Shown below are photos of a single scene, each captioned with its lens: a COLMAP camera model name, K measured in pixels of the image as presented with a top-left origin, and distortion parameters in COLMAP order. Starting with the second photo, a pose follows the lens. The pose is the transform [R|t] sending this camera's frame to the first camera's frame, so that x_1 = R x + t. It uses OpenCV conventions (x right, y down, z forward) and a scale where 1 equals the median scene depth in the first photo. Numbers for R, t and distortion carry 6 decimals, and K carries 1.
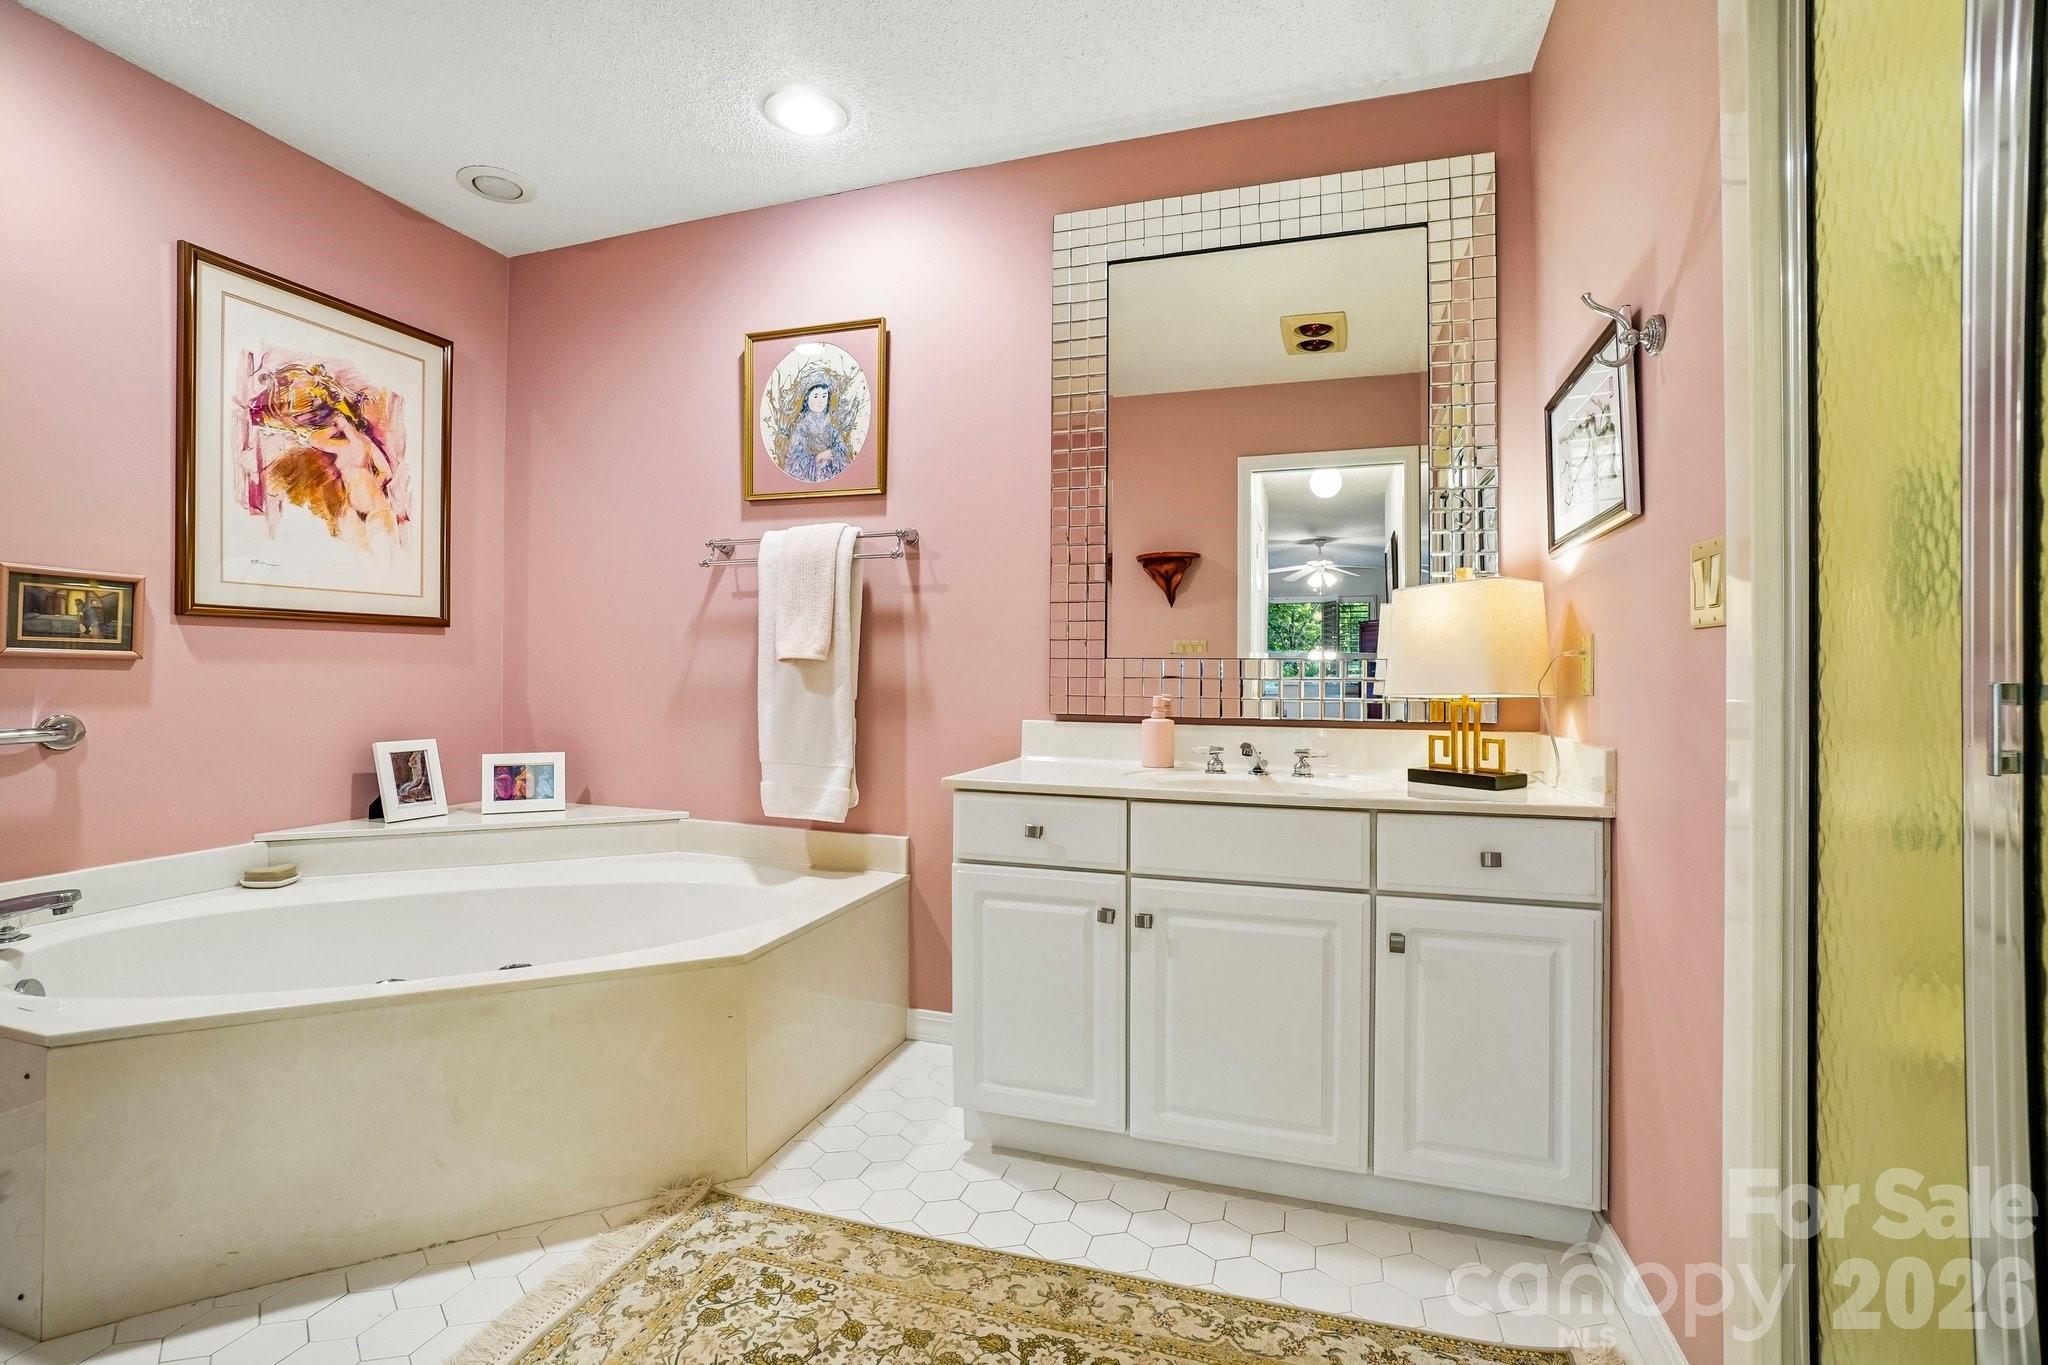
lens RADIAL K [[903.0, 0, 1017.8], [0, 903.0, 679.4], [0, 0, 1]] dist [-0.063215, 0.022431]
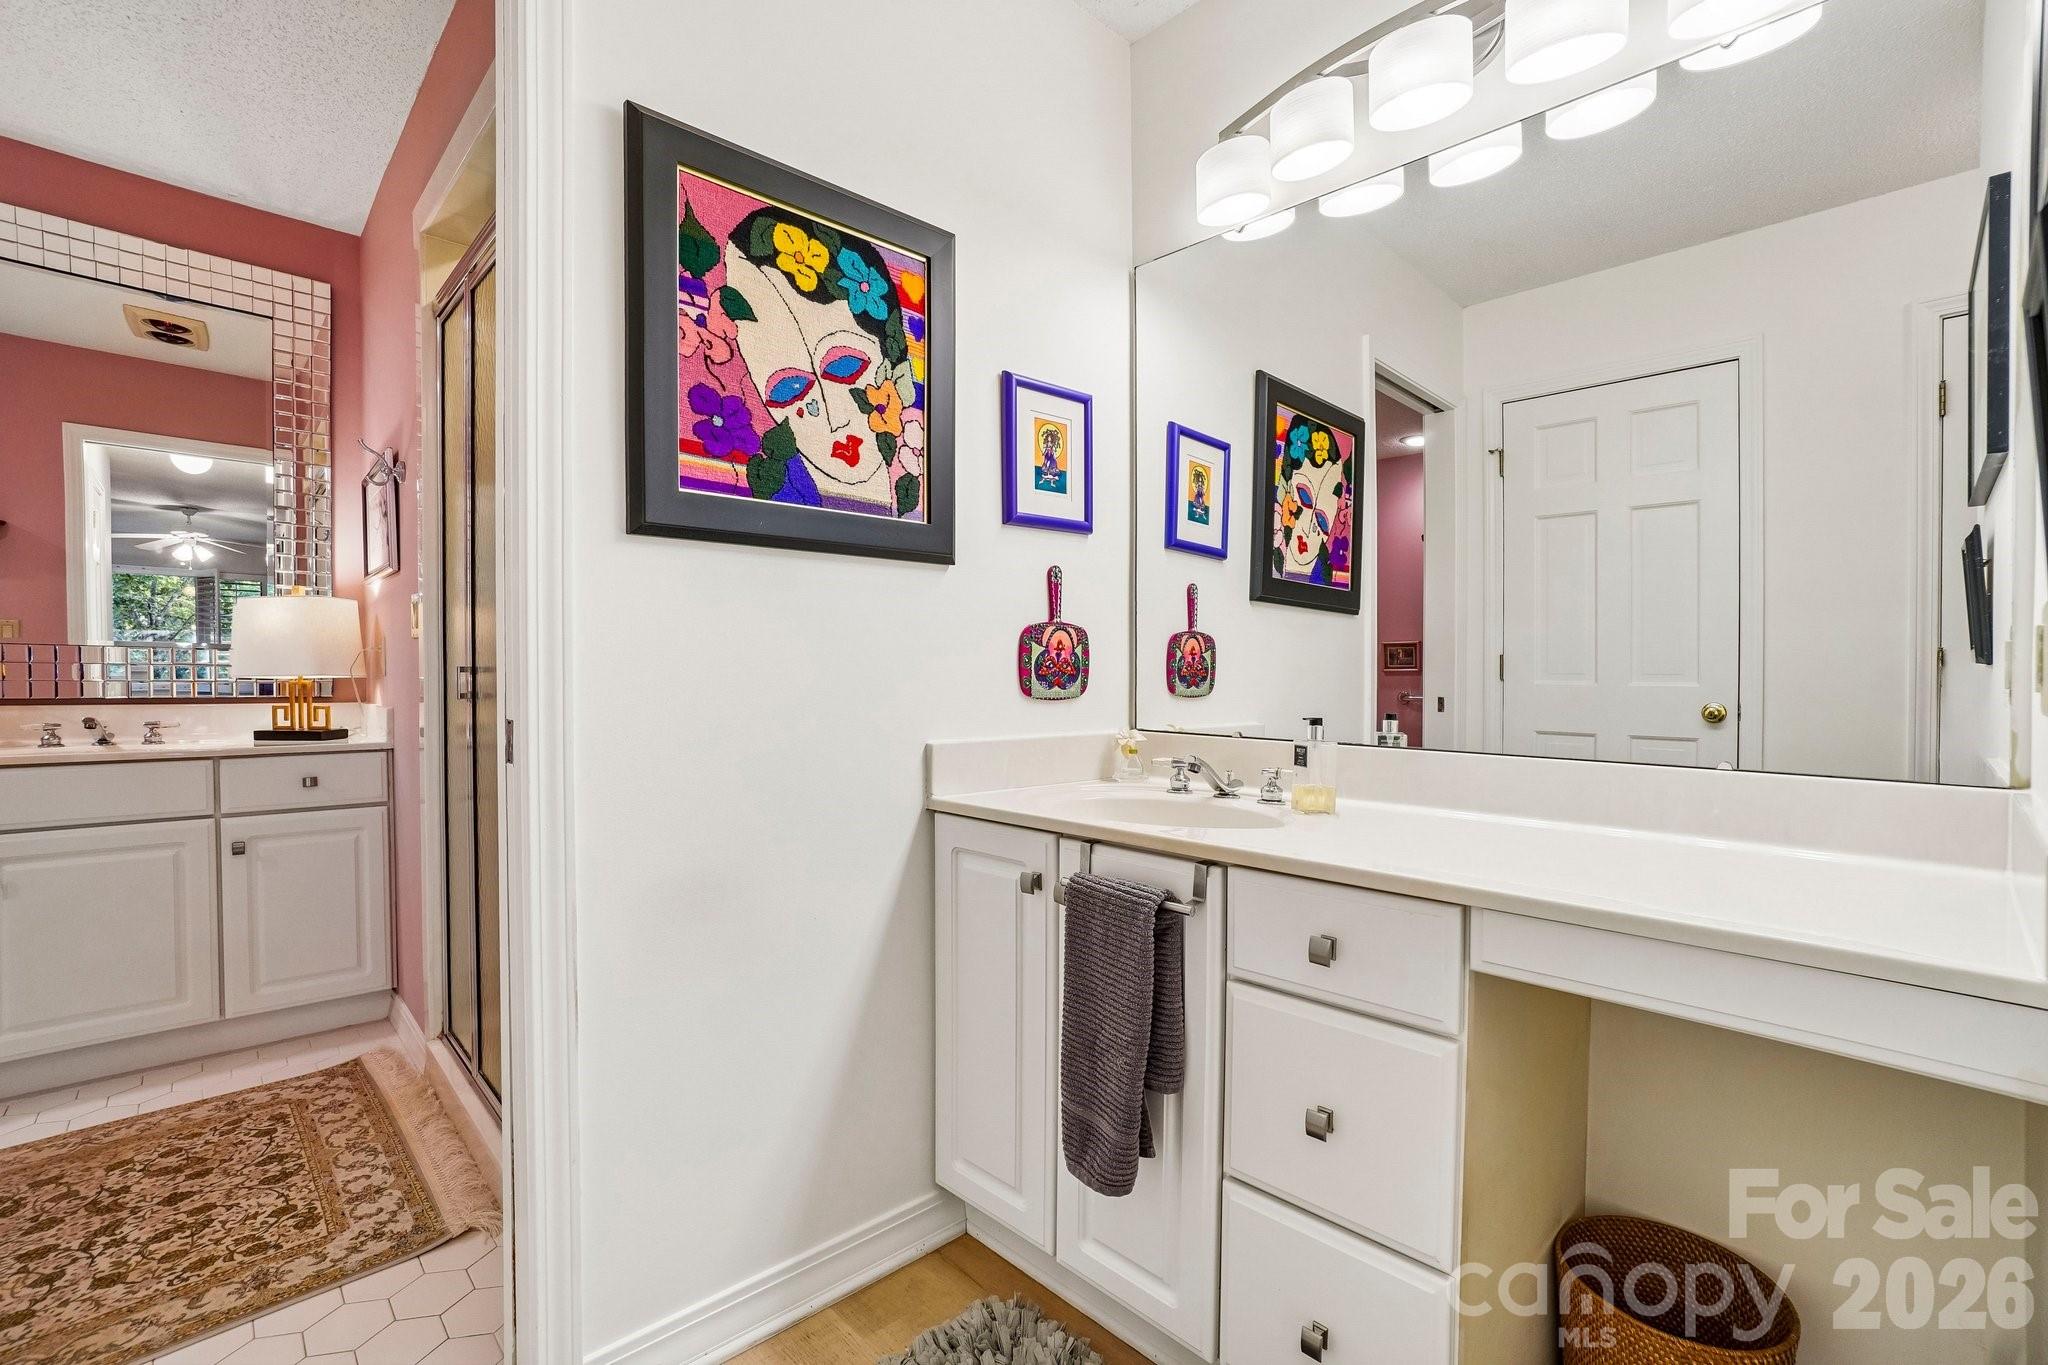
lens RADIAL K [[903.0, 0, 1017.8], [0, 903.0, 679.4], [0, 0, 1]] dist [-0.063215, 0.022431]
pose [[0.470768, -0.009731, 0.882203, -0.187443], [-0.004208, 0.999903, 0.013275, -0.000549], [-0.882247, -0.009962, 0.470682, -0.663126]]
